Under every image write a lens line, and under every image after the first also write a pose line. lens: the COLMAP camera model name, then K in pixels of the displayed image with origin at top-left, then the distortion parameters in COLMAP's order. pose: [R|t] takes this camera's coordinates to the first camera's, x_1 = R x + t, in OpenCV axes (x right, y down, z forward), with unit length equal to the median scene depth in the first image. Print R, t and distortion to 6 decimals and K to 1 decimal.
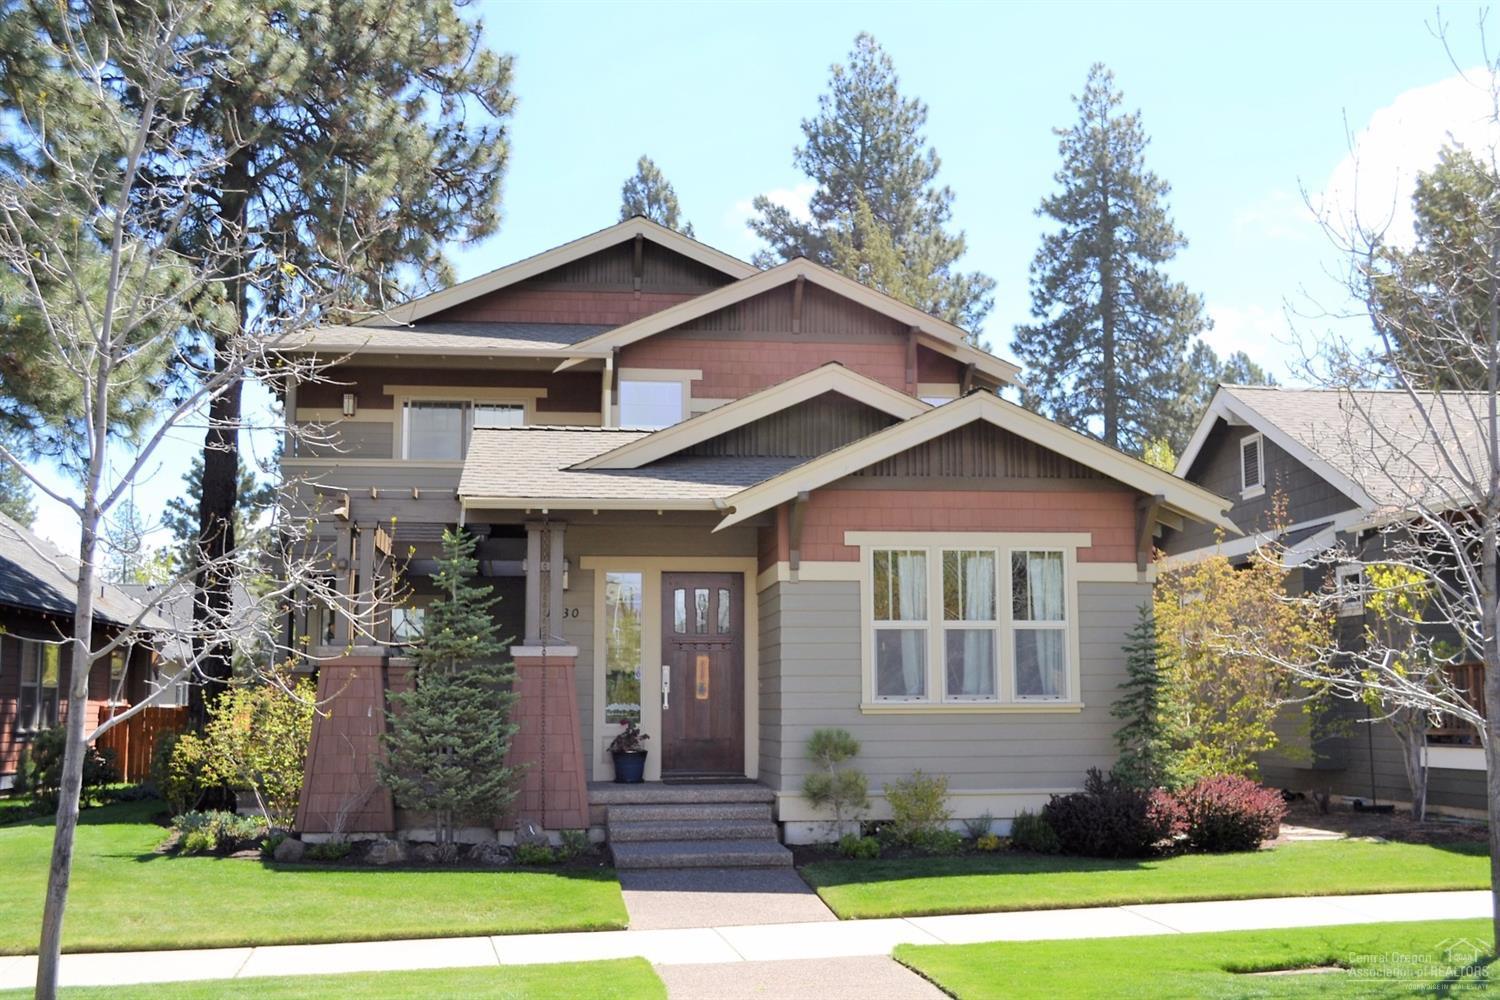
lens RADIAL K [[1559.3, 0, 750.0], [0, 1559.3, 500.0], [0, 0, 1]] dist [-0.012780, -0.021008]
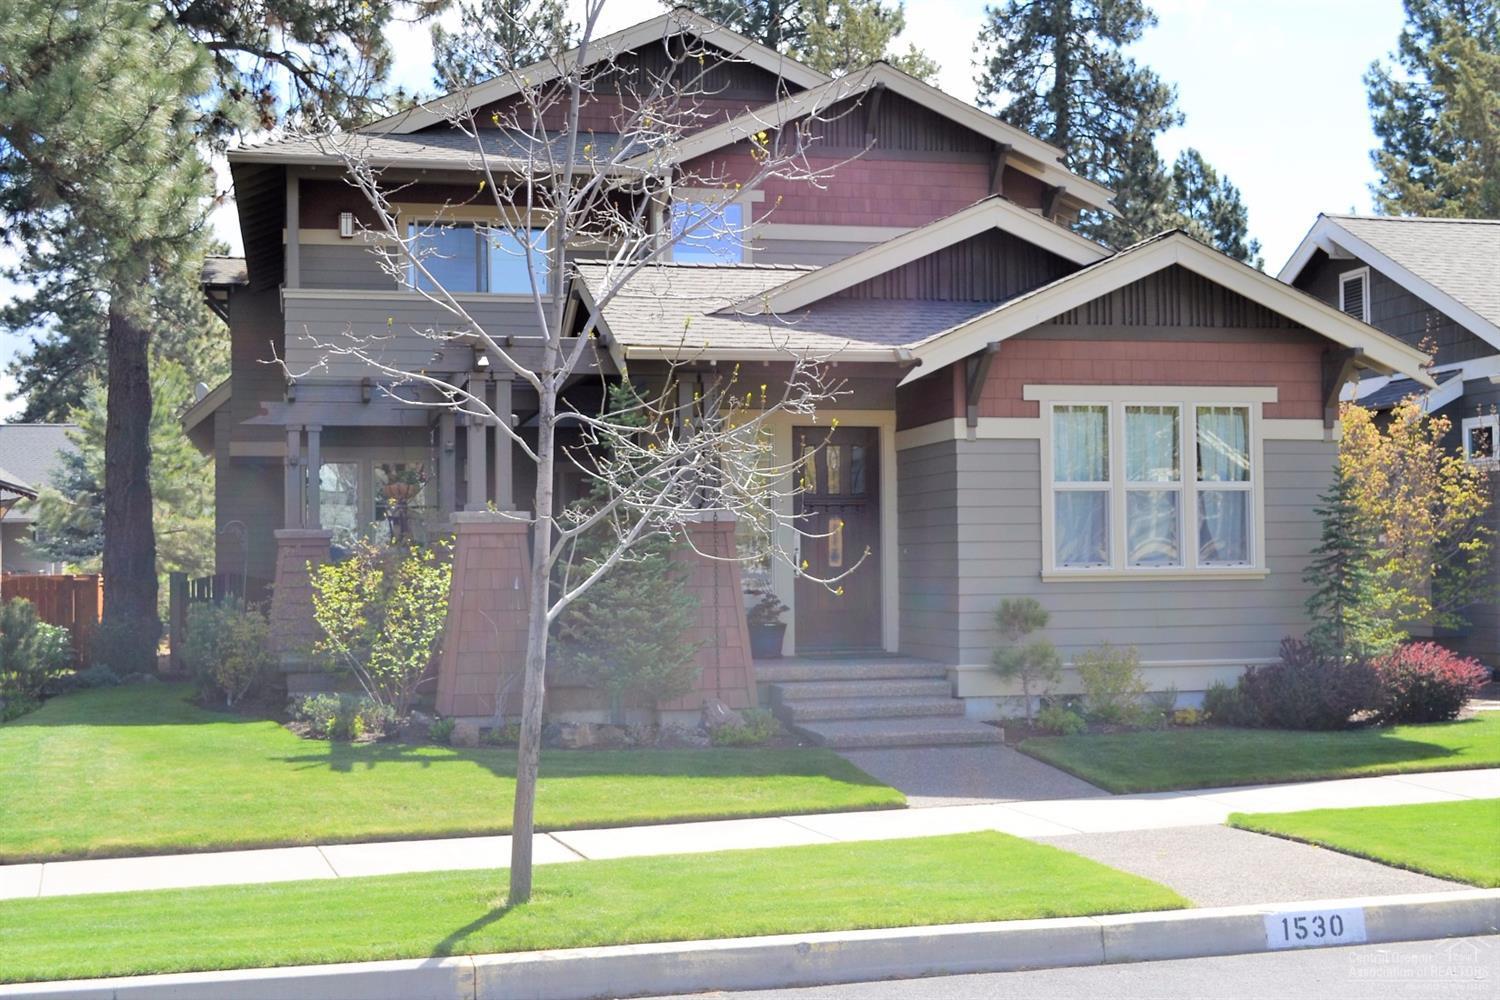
lens RADIAL K [[1902.3, 0, 750.0], [0, 1902.3, 500.0], [0, 0, 1]] dist [-0.015988, 0.044652]
pose [[0.994805, -0.002706, 0.101763, -0.207214], [-0.007050, 0.995415, 0.095387, -0.017611], [-0.101555, -0.095608, 0.990225, -0.096054]]
